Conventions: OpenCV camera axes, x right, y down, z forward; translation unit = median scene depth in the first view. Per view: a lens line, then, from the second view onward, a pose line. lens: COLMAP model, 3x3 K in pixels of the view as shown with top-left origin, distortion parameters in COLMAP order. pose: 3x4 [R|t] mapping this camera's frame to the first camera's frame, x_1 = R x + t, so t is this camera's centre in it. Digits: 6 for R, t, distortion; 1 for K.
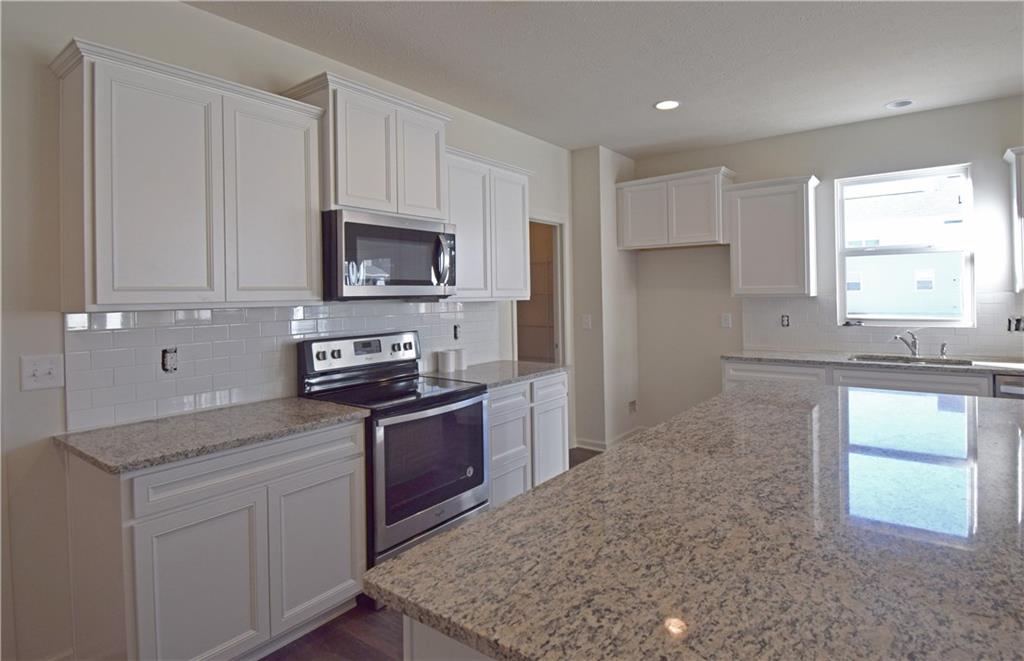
lens RADIAL K [[544.4, 0, 544.7], [0, 544.4, 291.5], [0, 0, 1]] dist [-0.000232, -0.001459]
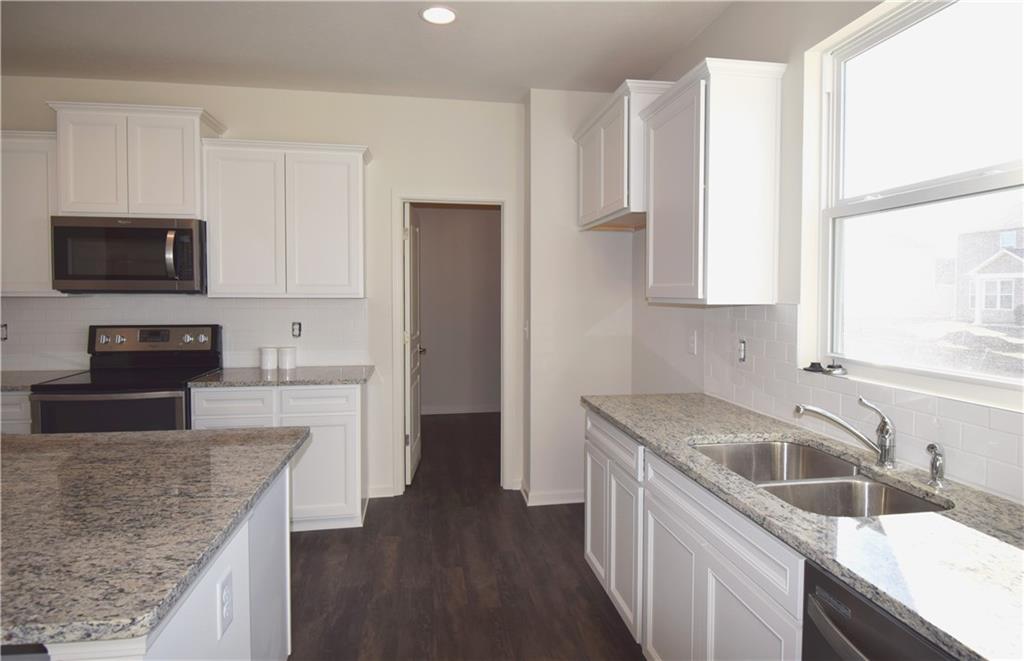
lens RADIAL K [[592.8, 0, 515.5], [0, 592.8, 310.3], [0, 0, 1]] dist [-0.000760, -0.001065]
pose [[0.705086, 0.038824, -0.708059, 1.009025], [-0.012762, 0.999033, 0.042070, -0.009728], [0.709007, -0.020627, 0.704899, 0.645163]]
